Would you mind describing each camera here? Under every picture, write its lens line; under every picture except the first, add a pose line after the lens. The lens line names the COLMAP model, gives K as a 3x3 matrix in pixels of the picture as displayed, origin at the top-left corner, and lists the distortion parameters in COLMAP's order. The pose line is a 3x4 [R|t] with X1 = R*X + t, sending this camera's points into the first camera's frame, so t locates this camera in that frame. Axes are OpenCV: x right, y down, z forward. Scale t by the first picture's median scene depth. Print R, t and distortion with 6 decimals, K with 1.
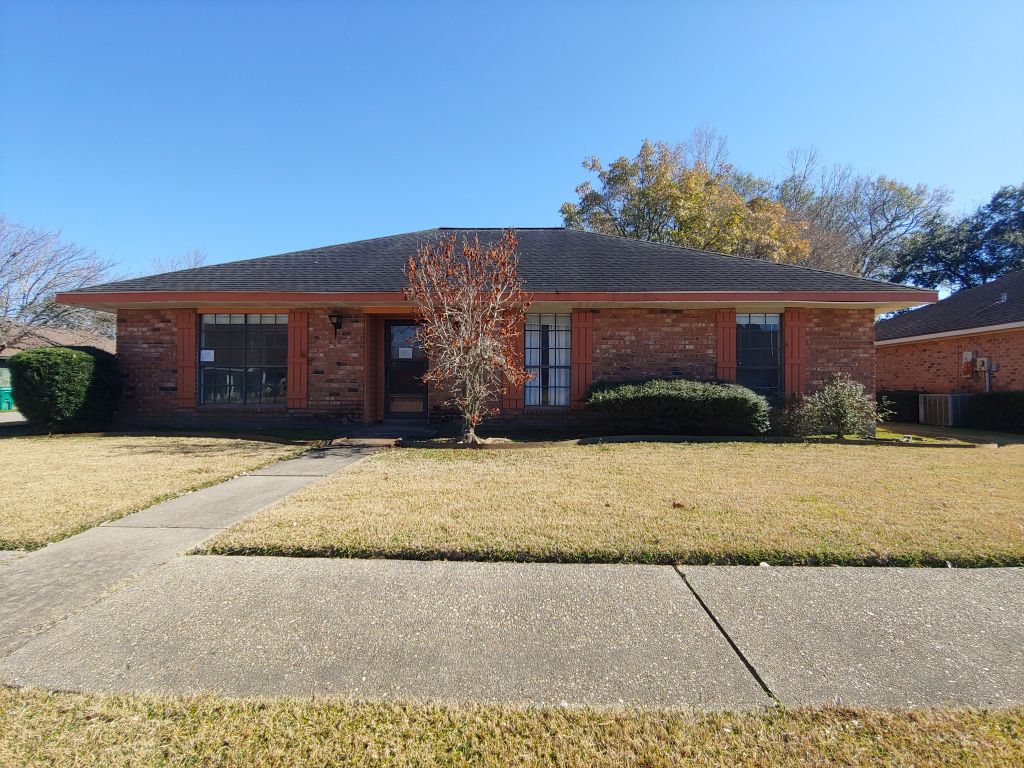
lens RADIAL K [[512.1, 0, 511.9], [0, 512.1, 380.9], [0, 0, 1]] dist [-0.002419, -0.012833]
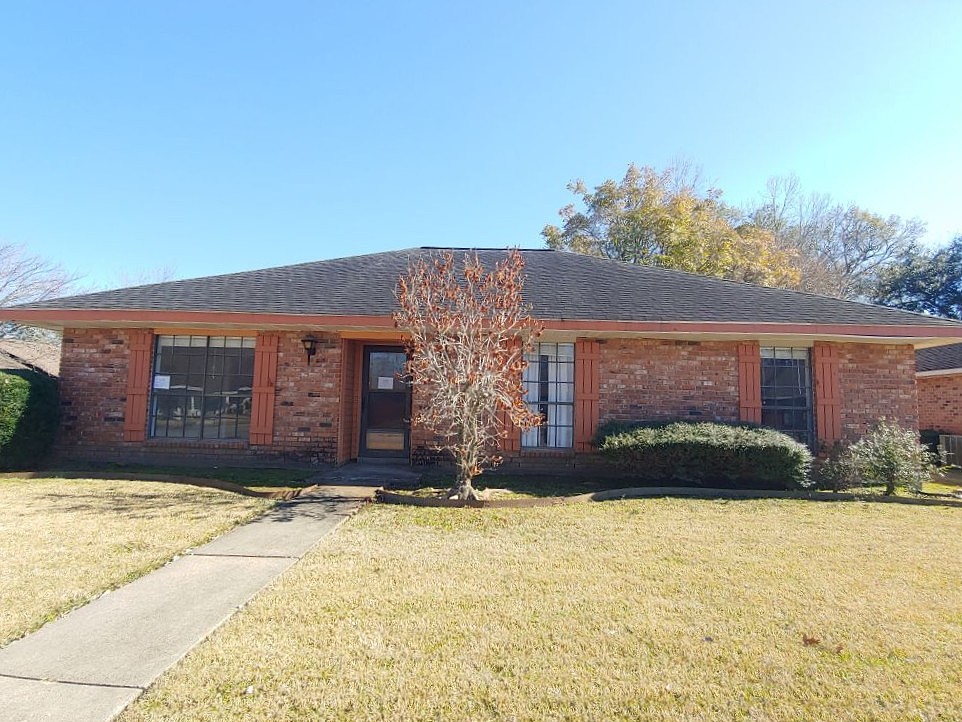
lens RADIAL K [[513.0, 0, 481.0], [0, 513.0, 361.0], [0, 0, 1]] dist [0.000970, -0.015924]
pose [[0.999796, 0.019597, 0.004871, -0.050963], [-0.019152, 0.996701, -0.078865, -0.027307], [-0.006400, 0.078755, 0.996873, 0.114509]]
